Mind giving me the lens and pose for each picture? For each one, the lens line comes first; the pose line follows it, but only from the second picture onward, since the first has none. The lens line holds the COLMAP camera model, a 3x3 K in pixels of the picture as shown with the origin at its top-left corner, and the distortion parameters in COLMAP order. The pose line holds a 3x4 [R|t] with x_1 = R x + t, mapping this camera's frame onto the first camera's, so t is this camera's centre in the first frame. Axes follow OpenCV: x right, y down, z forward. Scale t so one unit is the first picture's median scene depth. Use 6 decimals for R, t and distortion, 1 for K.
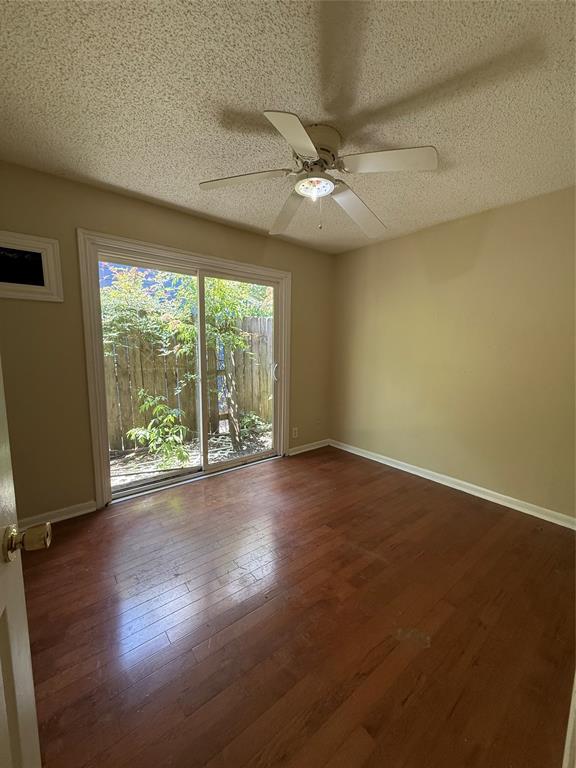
lens RADIAL K [[305.7, 0, 288.5], [0, 305.7, 383.8], [0, 0, 1]] dist [-0.001341, -0.000392]
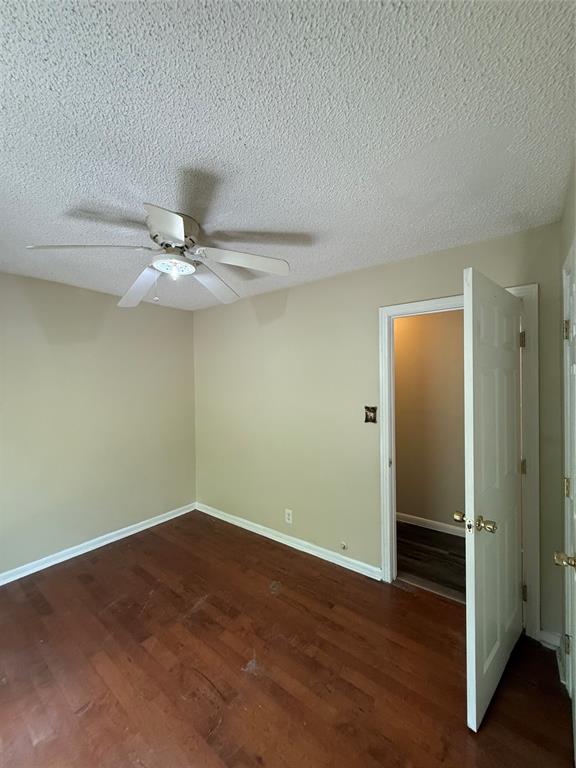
lens RADIAL K [[305.7, 0, 288.9], [0, 305.7, 382.2], [0, 0, 1]] dist [-0.001341, -0.000392]
pose [[-0.232987, -0.012380, 0.972401, -0.916187], [0.125440, 0.991183, 0.042674, -0.258121], [-0.964356, 0.131921, -0.229380, 0.872833]]
